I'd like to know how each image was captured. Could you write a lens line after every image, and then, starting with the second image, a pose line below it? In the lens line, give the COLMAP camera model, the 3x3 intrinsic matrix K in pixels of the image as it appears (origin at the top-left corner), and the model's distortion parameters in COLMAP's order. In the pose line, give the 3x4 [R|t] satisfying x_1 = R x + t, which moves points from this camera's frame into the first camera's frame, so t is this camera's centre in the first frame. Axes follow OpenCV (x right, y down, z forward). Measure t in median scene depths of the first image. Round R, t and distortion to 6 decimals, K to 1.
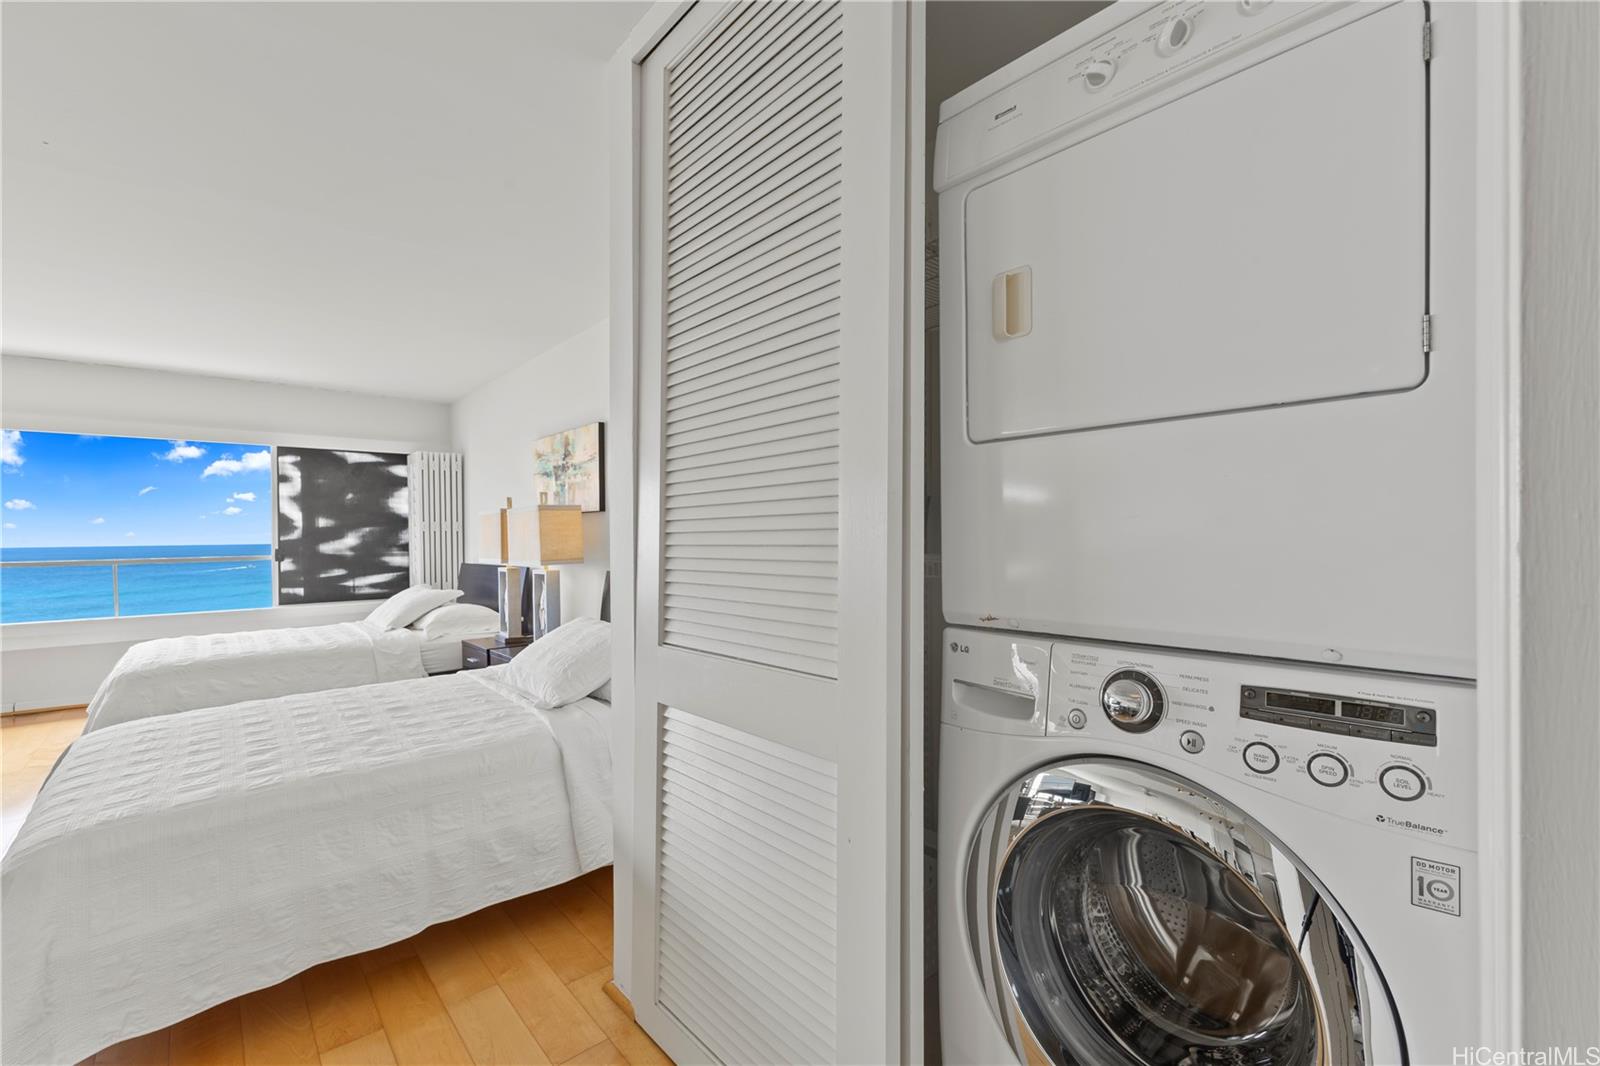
lens RADIAL K [[695.5, 0, 794.0], [0, 695.5, 537.9], [0, 0, 1]] dist [0.015067, 0.000058]
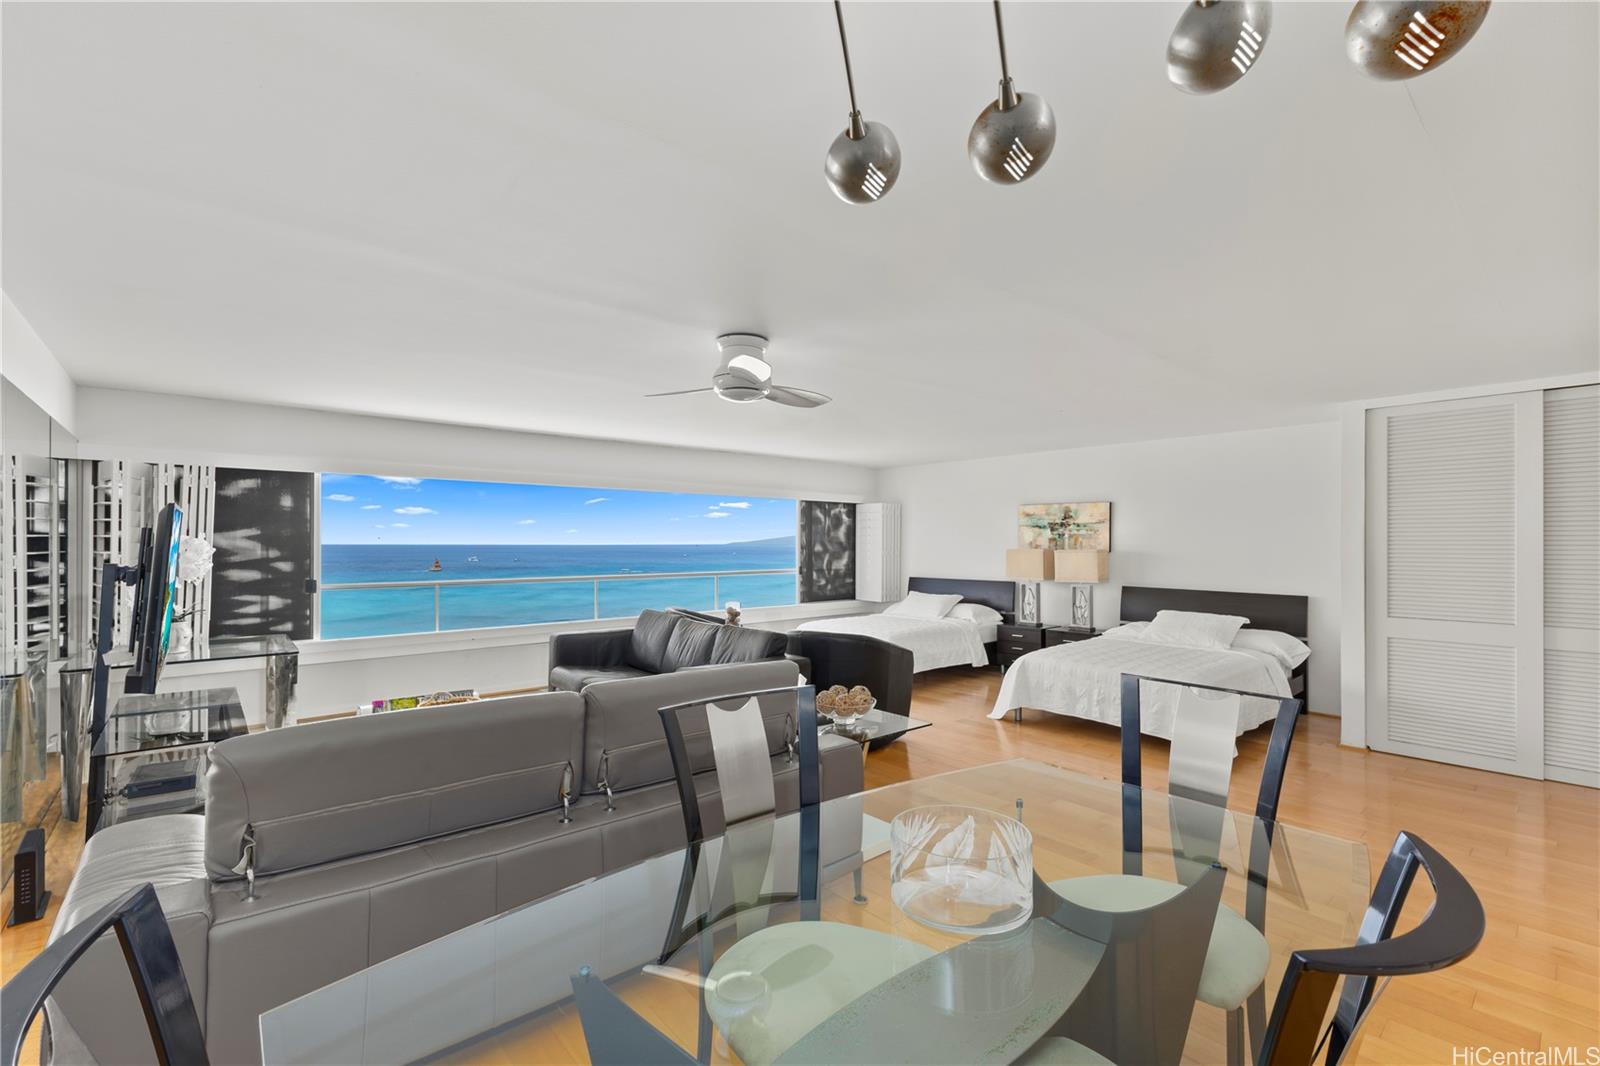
lens RADIAL K [[695.5, 0, 794.0], [0, 695.5, 537.9], [0, 0, 1]] dist [0.015067, 0.000058]
pose [[0.999840, 0.015027, 0.009736, -0.947793], [-0.014934, 0.999843, -0.009571, -0.039230], [-0.009878, 0.009424, 0.999907, -0.663187]]
